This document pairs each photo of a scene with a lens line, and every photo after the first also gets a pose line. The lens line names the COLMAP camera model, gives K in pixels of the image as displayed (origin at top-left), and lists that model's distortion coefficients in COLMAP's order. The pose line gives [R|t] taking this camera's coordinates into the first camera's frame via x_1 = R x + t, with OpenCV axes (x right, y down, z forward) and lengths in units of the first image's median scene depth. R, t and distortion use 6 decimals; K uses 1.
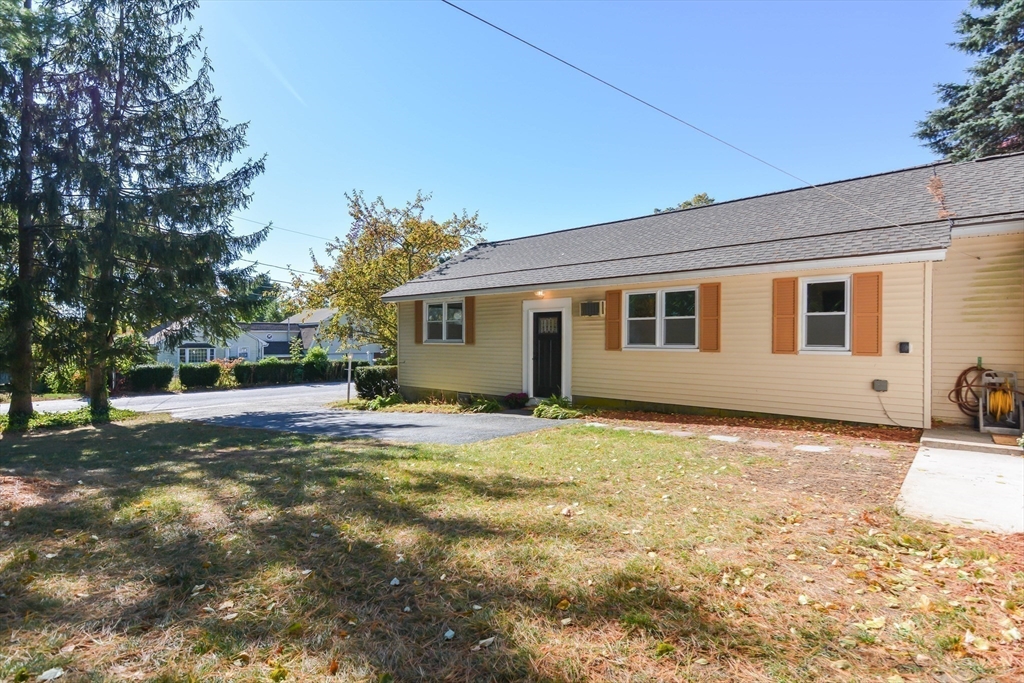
lens RADIAL K [[493.9, 0, 508.8], [0, 493.9, 343.6], [0, 0, 1]] dist [0.009402, -0.006540]
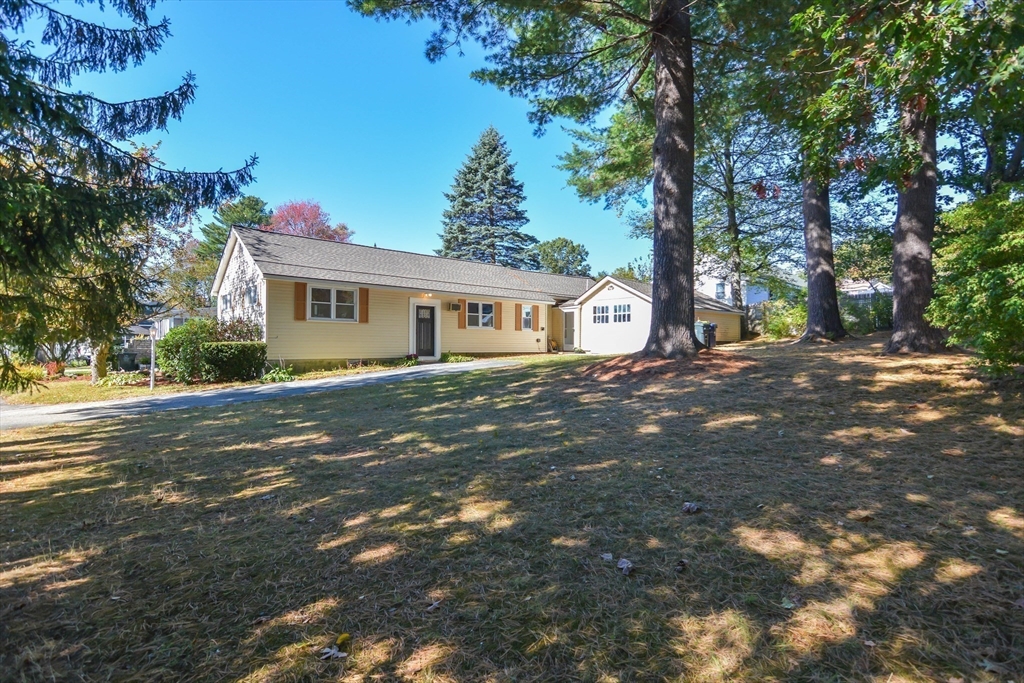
lens RADIAL K [[493.9, 0, 517.1], [0, 493.9, 340.3], [0, 0, 1]] dist [0.009402, -0.006540]
pose [[0.111722, 0.007388, 0.993712, -1.748430], [0.001400, 0.999970, -0.007592, 0.076012], [-0.993739, 0.002240, 0.111708, 0.541471]]
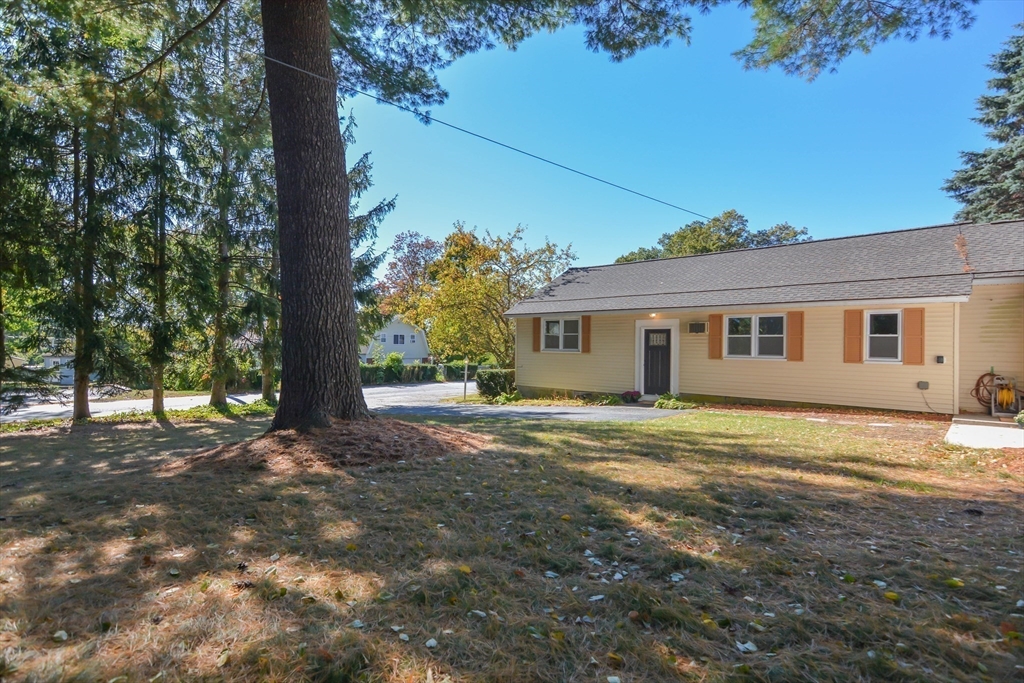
lens RADIAL K [[493.9, 0, 509.9], [0, 493.9, 343.9], [0, 0, 1]] dist [0.009402, -0.006540]
pose [[0.999699, 0.008913, -0.022862, -0.310416], [-0.009175, 0.999893, -0.011368, -0.007030], [0.022758, 0.011575, 0.999674, -0.348889]]
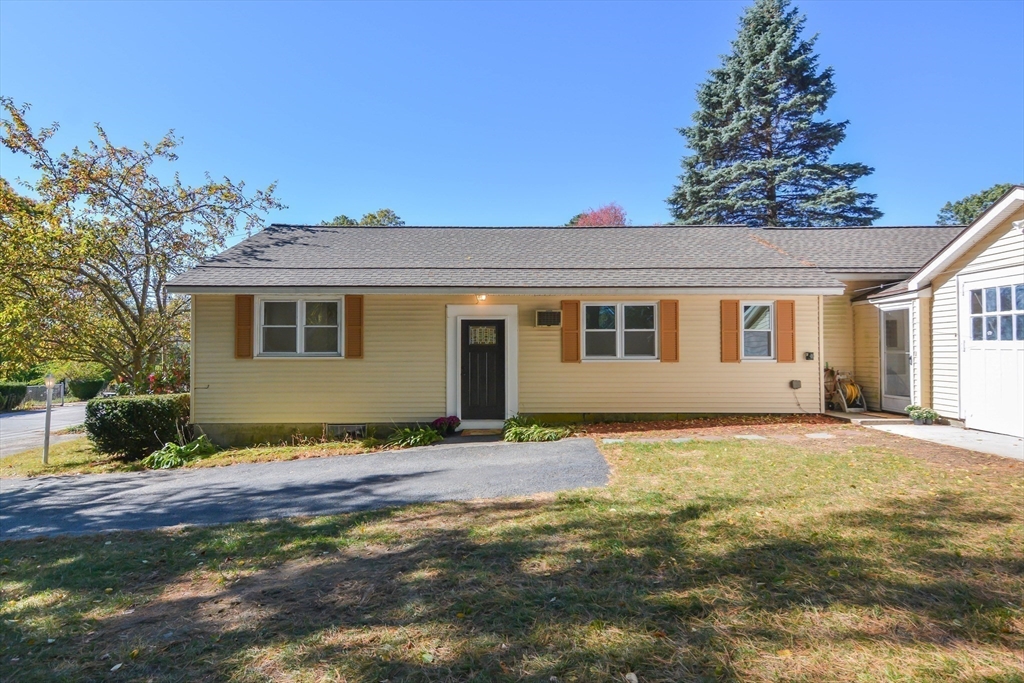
lens RADIAL K [[493.9, 0, 516.4], [0, 493.9, 346.8], [0, 0, 1]] dist [0.009402, -0.006540]
pose [[0.743781, 0.004029, 0.668411, -0.502151], [0.008809, 0.999836, -0.015829, -0.002502], [-0.668366, 0.017661, 0.743623, 0.349488]]
